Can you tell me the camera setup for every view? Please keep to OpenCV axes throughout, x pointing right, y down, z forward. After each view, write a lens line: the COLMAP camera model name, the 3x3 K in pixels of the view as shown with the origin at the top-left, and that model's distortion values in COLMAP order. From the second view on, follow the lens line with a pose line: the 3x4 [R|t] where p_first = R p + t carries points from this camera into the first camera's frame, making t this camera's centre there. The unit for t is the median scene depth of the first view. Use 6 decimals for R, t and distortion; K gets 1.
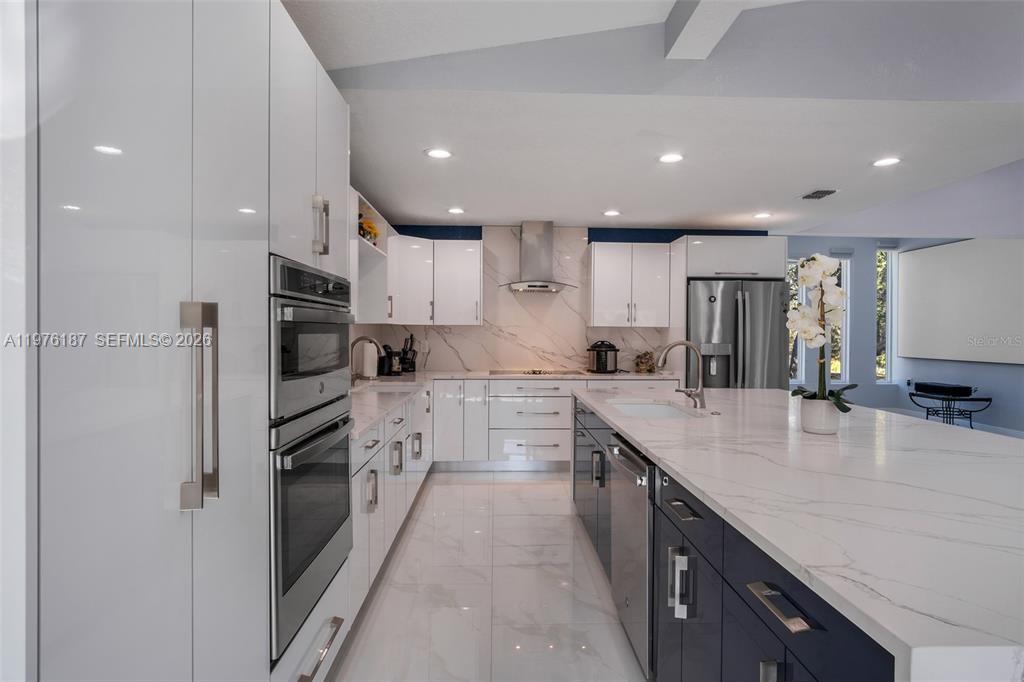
lens RADIAL K [[550.8, 0, 511.0], [0, 550.8, 337.6], [0, 0, 1]] dist [-0.027777, 0.001373]
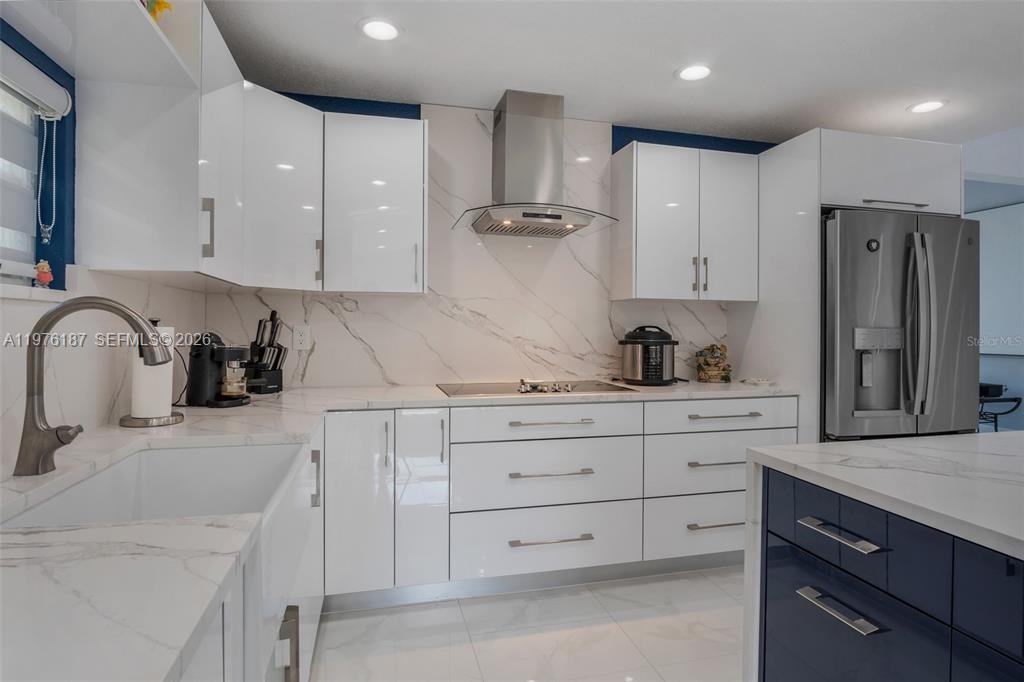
lens RADIAL K [[550.8, 0, 507.2], [0, 550.8, 330.2], [0, 0, 1]] dist [-0.027777, 0.001373]
pose [[0.977966, -0.002467, 0.208751, -0.084648], [0.003600, 0.999981, -0.005048, 0.013032], [-0.208735, 0.005688, 0.977956, 0.508379]]
